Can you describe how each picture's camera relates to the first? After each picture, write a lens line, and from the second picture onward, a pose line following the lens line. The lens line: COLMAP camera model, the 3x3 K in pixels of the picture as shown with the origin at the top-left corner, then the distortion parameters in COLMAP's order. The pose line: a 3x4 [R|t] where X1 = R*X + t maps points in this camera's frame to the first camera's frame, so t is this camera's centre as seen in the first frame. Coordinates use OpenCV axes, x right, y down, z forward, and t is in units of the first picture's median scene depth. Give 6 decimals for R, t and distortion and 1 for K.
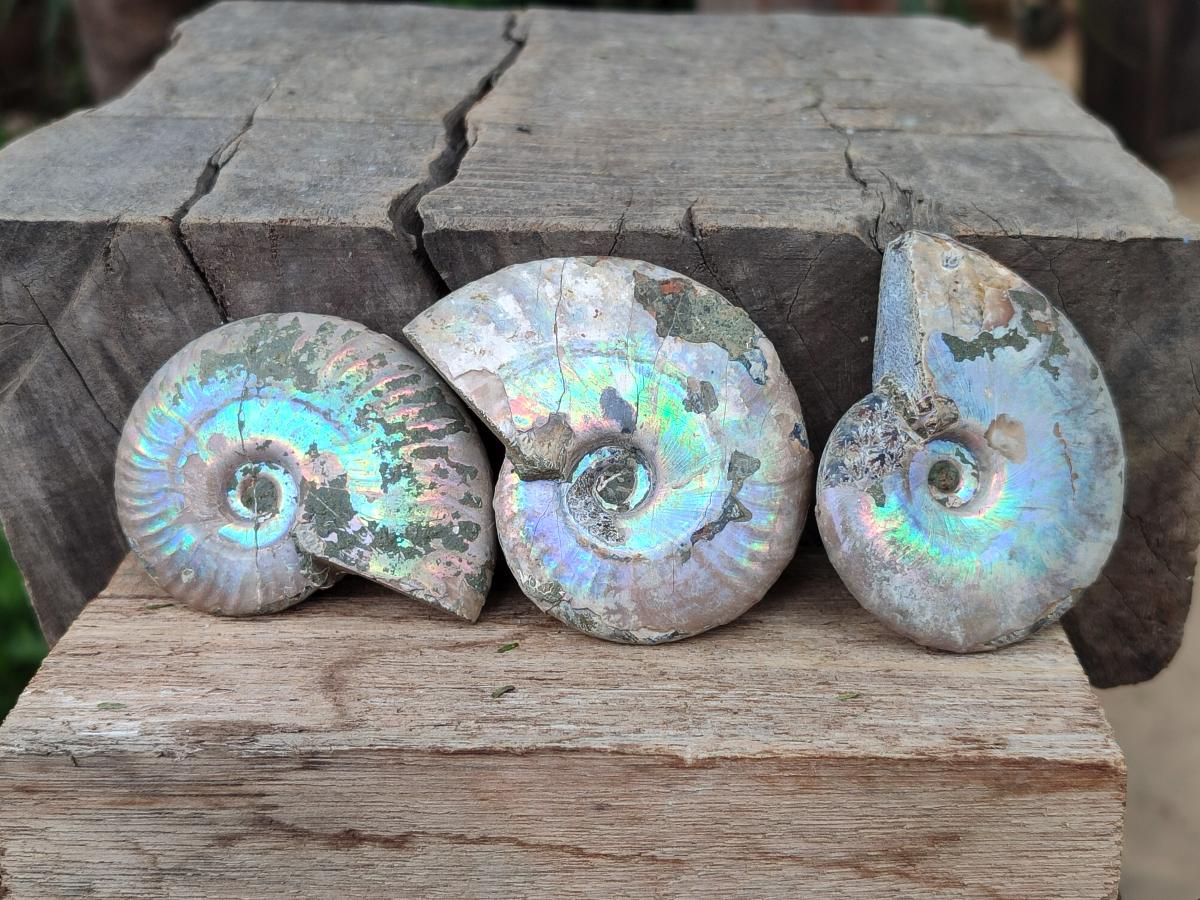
lens RADIAL K [[1892.8, 0, 595.0], [0, 1892.8, 452.8], [0, 0, 1]] dist [0.396106, -3.092759]
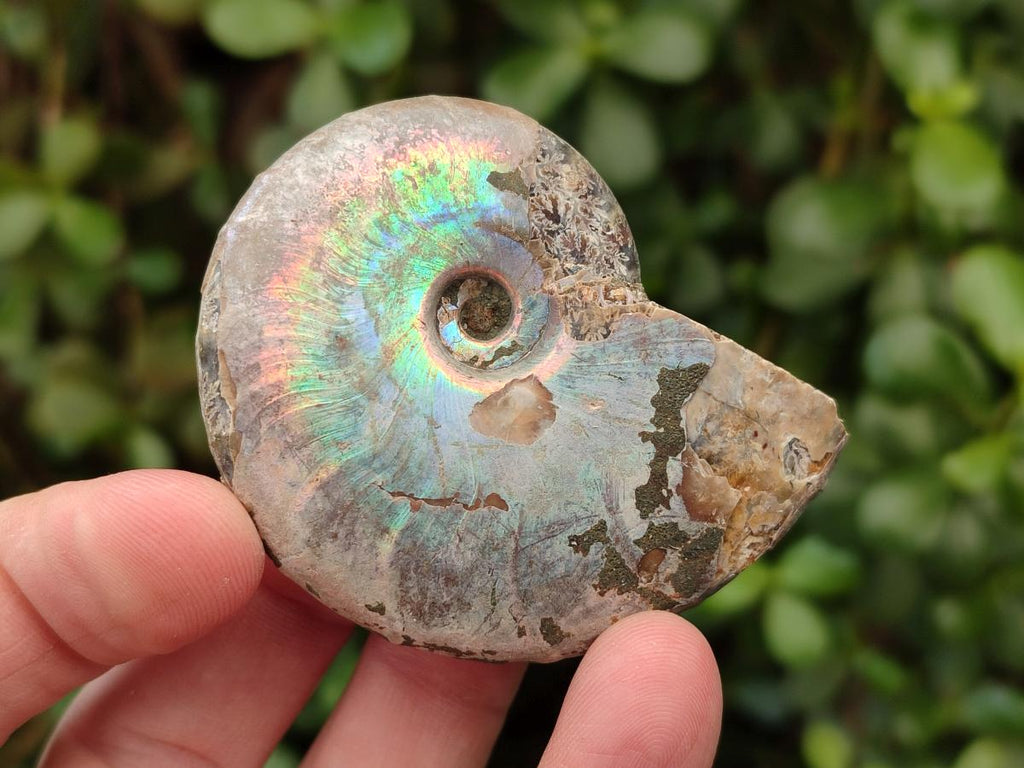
lens RADIAL K [[1615.2, 0, 507.7], [0, 1615.2, 386.4], [0, 0, 1]] dist [0.396106, -3.092759]
pose [[-0.316282, 0.856448, -0.407999, 0.410378], [-0.937925, -0.346838, -0.000981, -0.001568], [-0.142350, 0.382362, 0.912982, 0.500448]]
